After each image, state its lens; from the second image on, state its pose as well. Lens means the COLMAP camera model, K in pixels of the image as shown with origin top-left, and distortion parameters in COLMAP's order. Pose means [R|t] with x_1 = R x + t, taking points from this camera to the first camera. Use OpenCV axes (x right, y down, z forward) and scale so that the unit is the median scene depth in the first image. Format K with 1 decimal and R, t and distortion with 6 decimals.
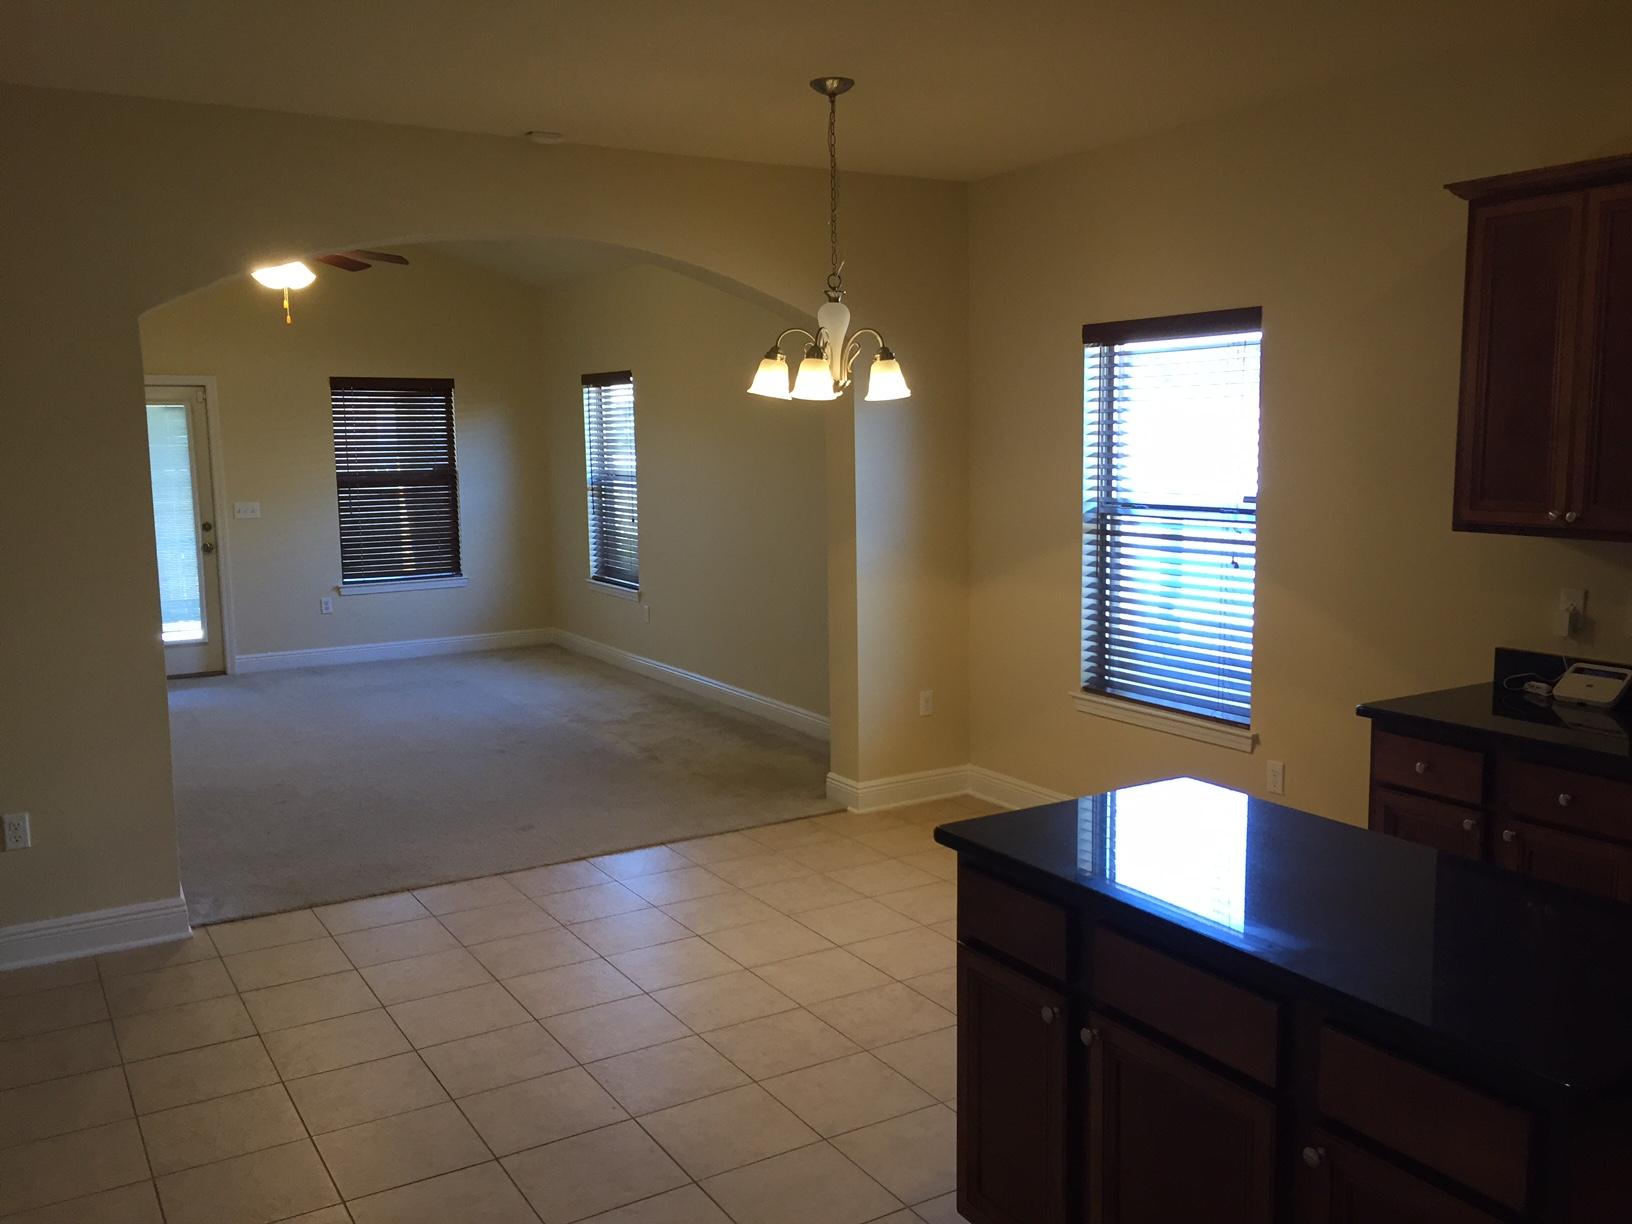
lens RADIAL K [[1372.4, 0, 817.8], [0, 1372.4, 614.5], [0, 0, 1]] dist [0.015370, -0.017694]
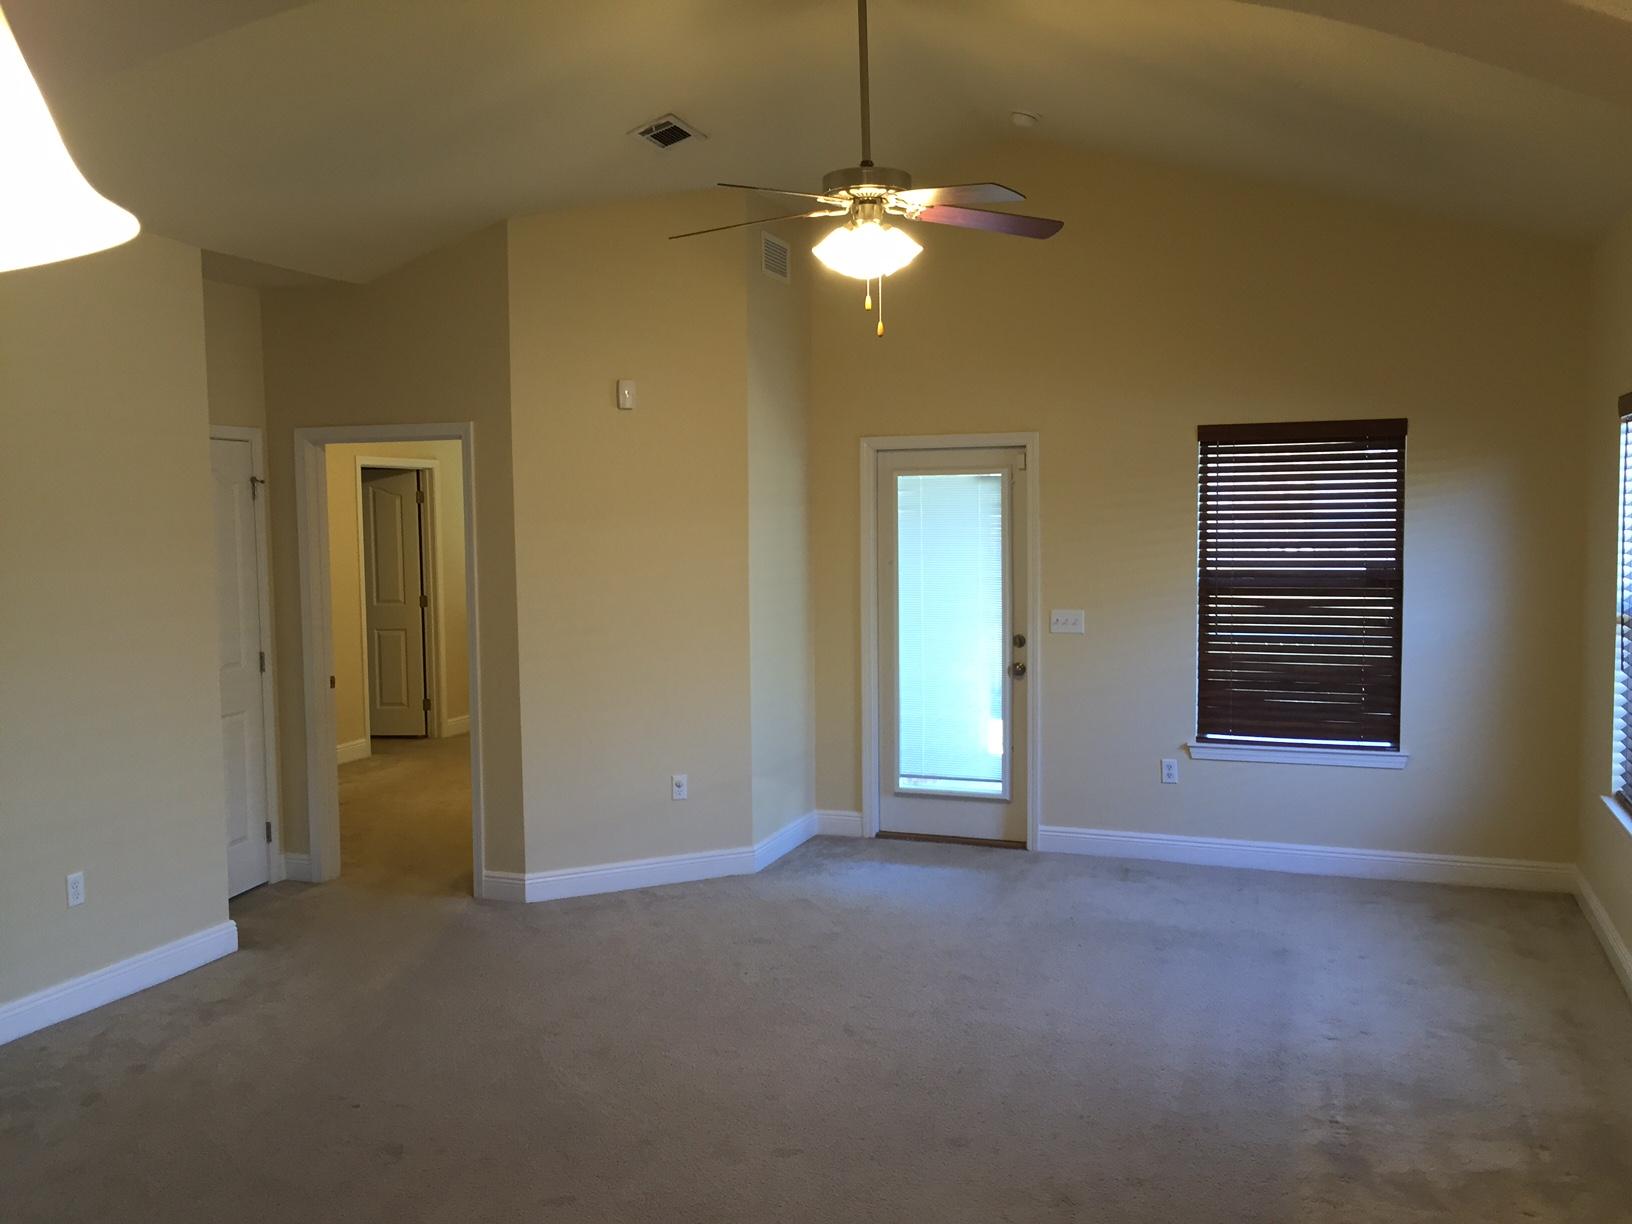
lens RADIAL K [[1372.4, 0, 809.7], [0, 1372.4, 614.3], [0, 0, 1]] dist [0.015370, -0.017694]
pose [[0.604804, 0.061171, -0.794022, 0.056032], [-0.099173, 0.995070, 0.001120, -0.064920], [0.790175, 0.078068, 0.607888, 0.457776]]
